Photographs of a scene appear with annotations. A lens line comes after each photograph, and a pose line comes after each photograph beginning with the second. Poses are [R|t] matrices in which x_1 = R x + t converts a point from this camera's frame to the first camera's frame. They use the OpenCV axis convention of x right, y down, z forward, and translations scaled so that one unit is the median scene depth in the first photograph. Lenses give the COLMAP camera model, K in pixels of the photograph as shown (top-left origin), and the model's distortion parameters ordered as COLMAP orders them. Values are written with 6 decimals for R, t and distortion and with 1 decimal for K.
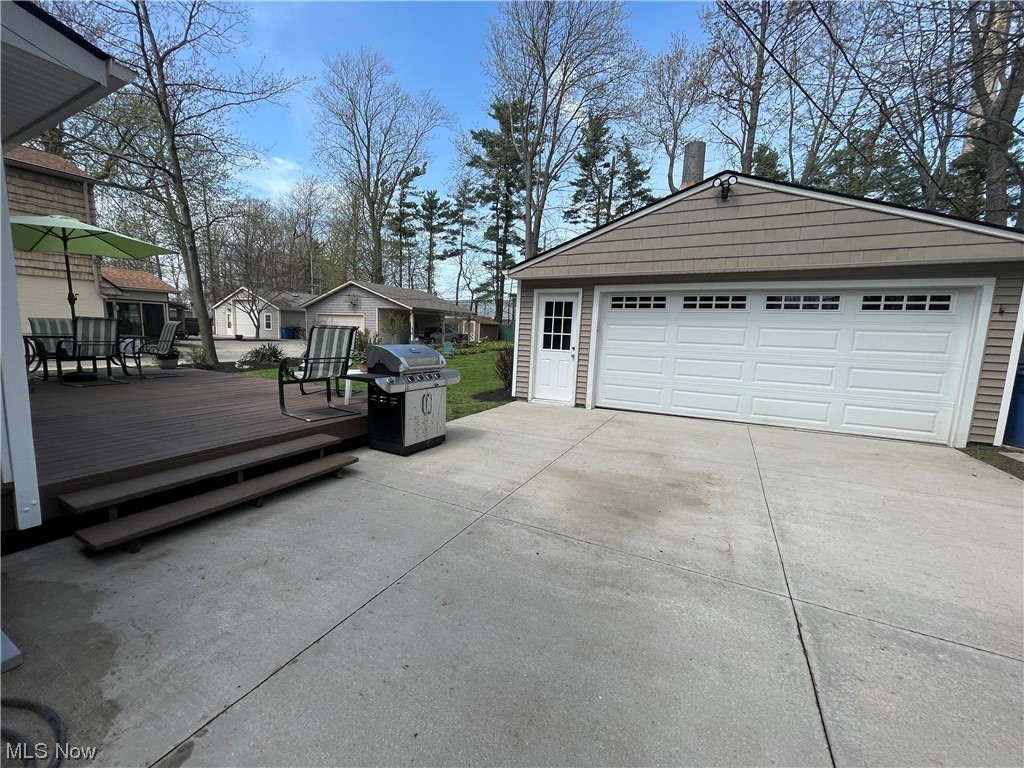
lens RADIAL K [[412.4, 0, 516.3], [0, 412.4, 379.1], [0, 0, 1]] dist [-0.004068, 0.001121]
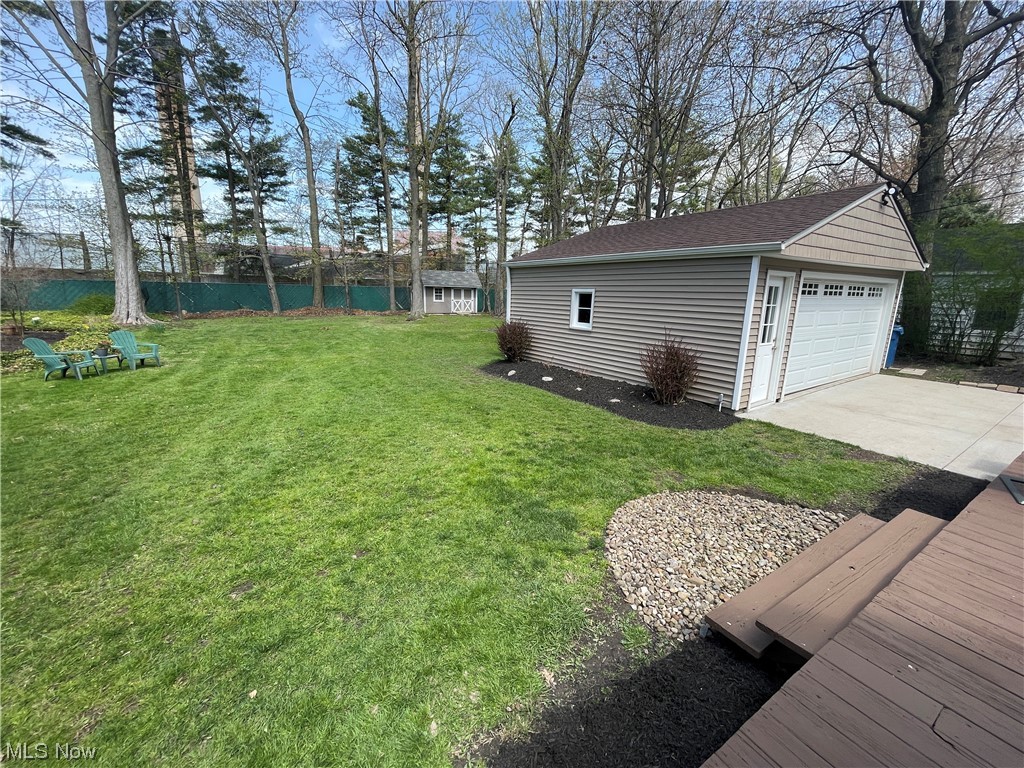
lens RADIAL K [[412.4, 0, 515.3], [0, 412.4, 392.0], [0, 0, 1]] dist [-0.004068, 0.001121]
pose [[0.500481, -0.223403, 0.836427, -0.803040], [0.095789, 0.974490, 0.202963, -0.132101], [-0.860432, -0.021458, 0.509113, 0.673646]]
